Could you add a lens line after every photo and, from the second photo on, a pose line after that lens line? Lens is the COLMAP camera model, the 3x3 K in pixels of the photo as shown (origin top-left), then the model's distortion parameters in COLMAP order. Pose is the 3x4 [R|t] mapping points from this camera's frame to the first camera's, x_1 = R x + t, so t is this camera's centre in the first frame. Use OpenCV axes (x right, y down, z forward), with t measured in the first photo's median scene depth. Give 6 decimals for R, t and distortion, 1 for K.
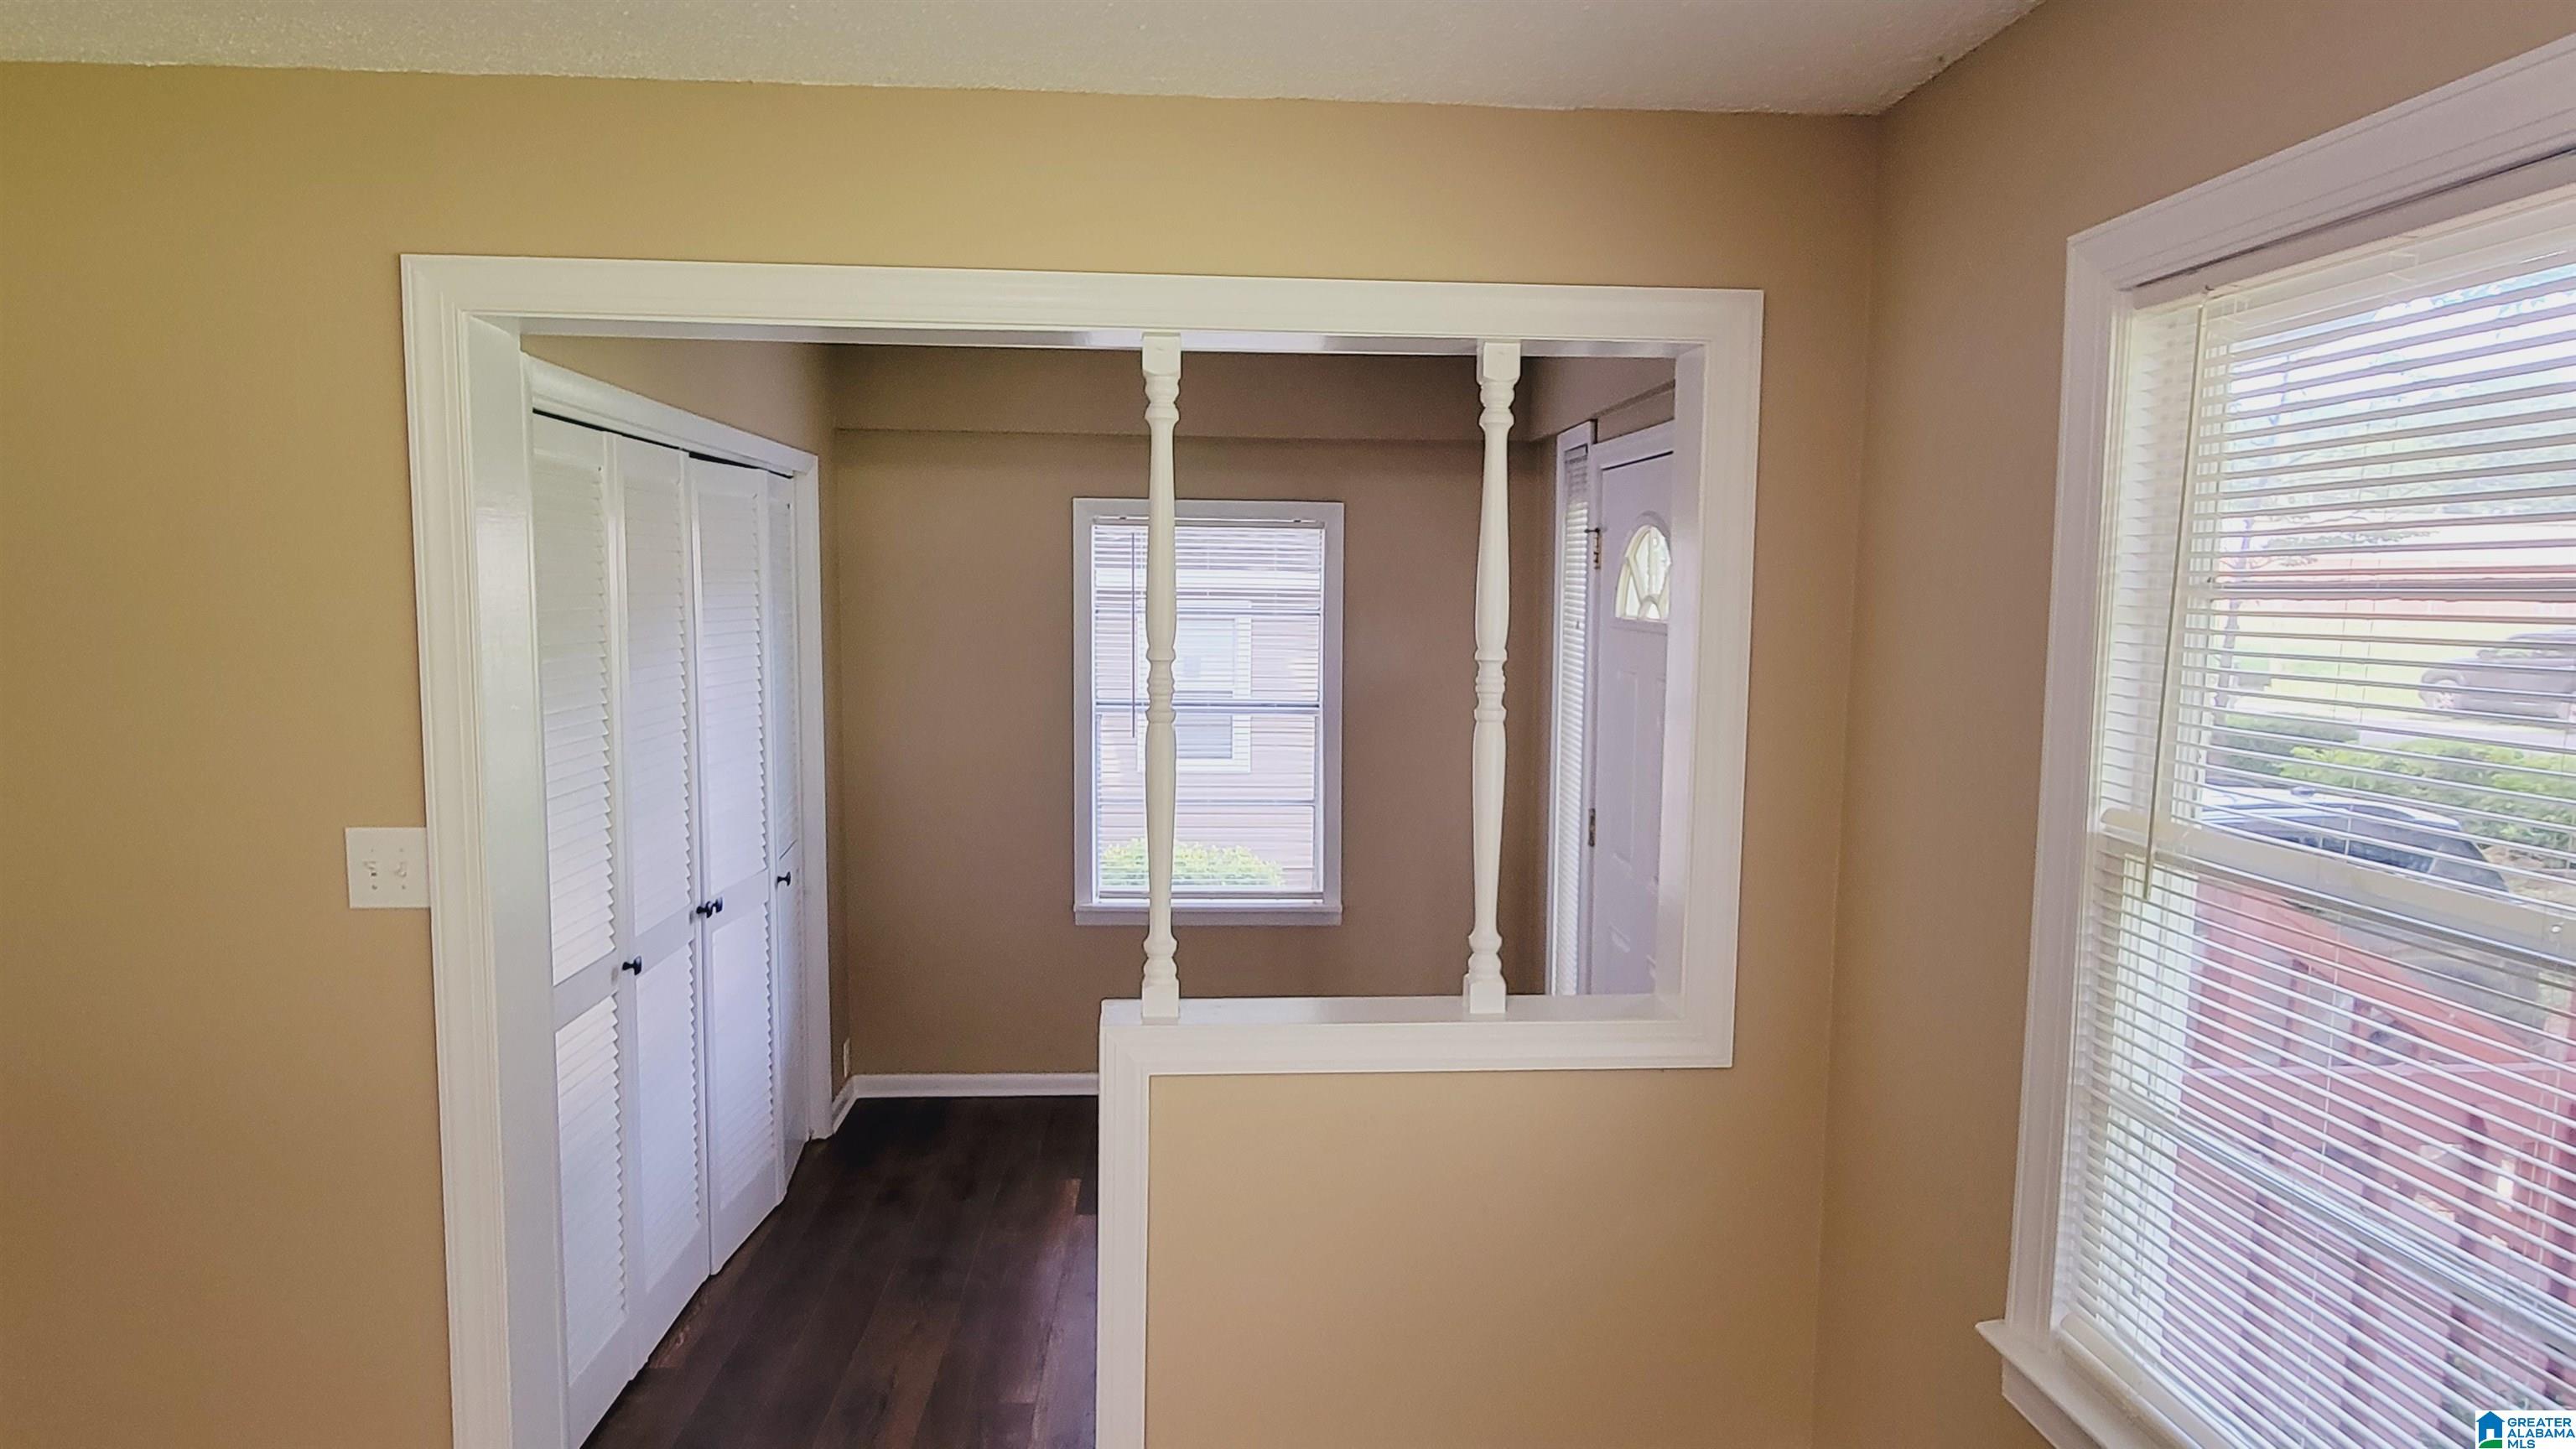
lens RADIAL K [[1504.5, 0, 1288.0], [0, 1504.5, 724.5], [0, 0, 1]] dist [-0.002031, -0.000021]
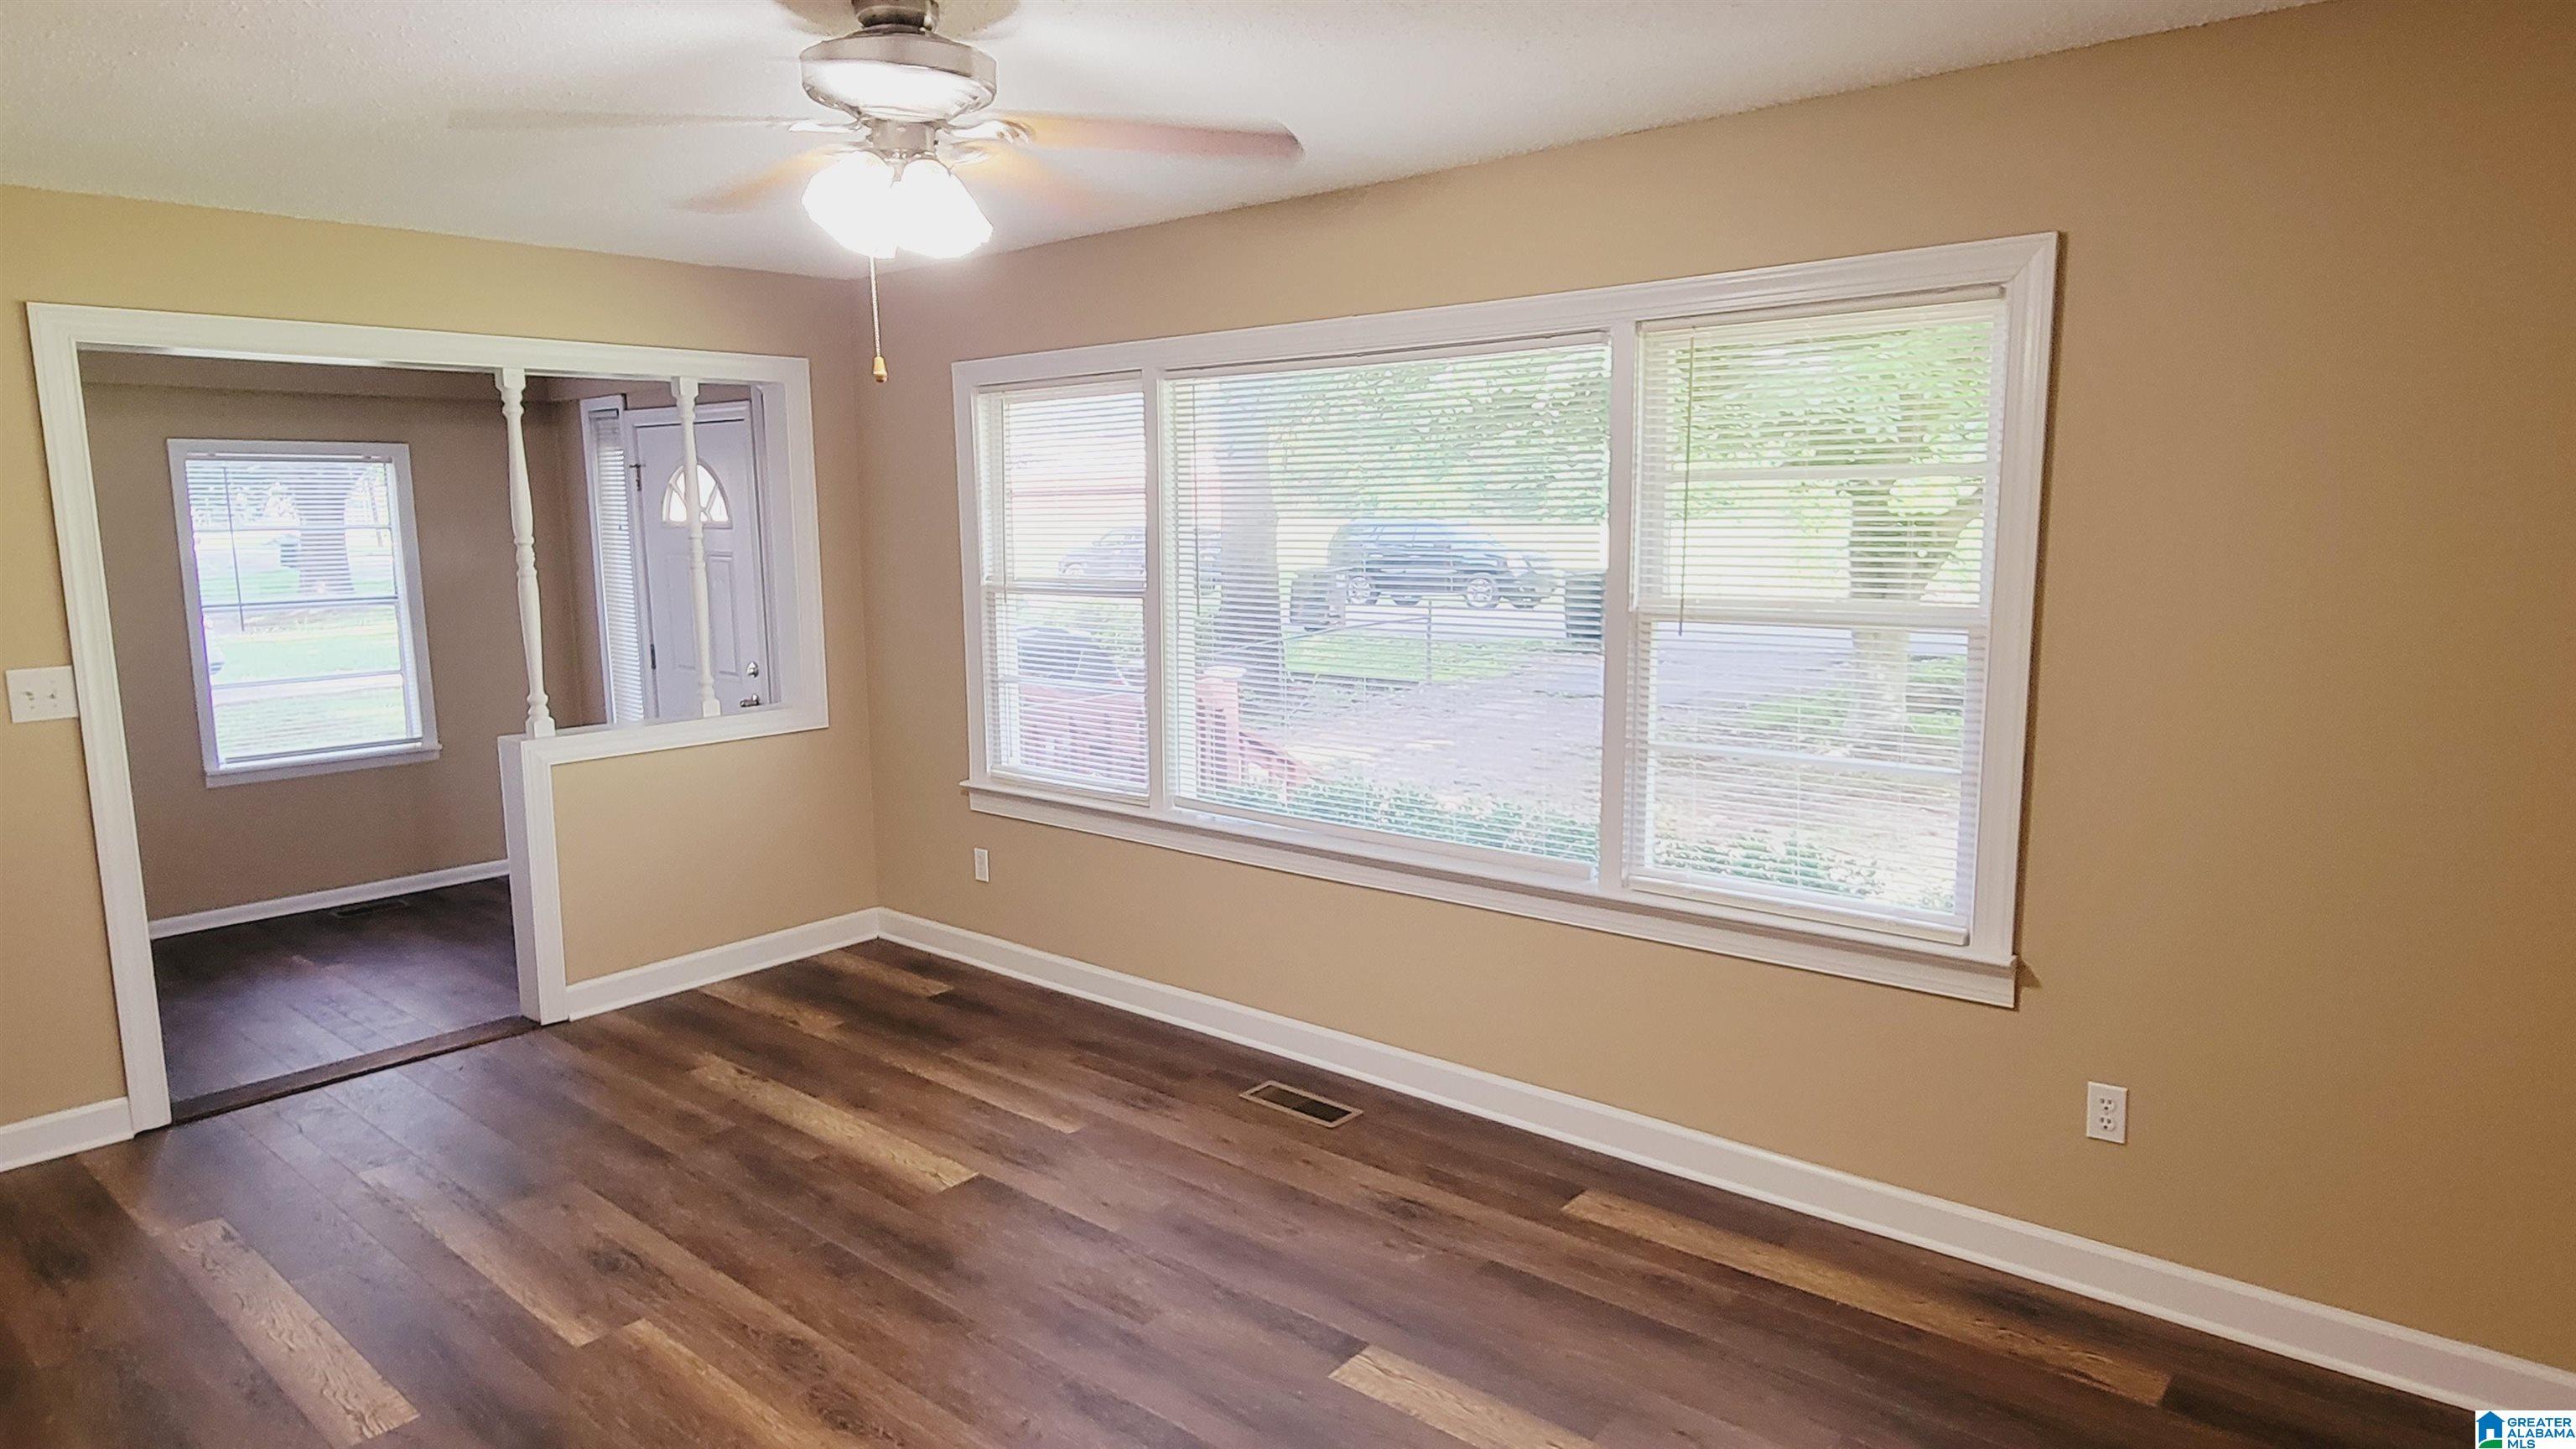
lens RADIAL K [[1504.5, 0, 1288.0], [0, 1504.5, 724.5], [0, 0, 1]] dist [-0.002031, -0.000021]
pose [[0.692866, -0.123240, 0.710457, -0.473511], [0.085065, 0.992376, 0.089185, 0.056691], [-0.716032, -0.001358, 0.698066, -0.586254]]
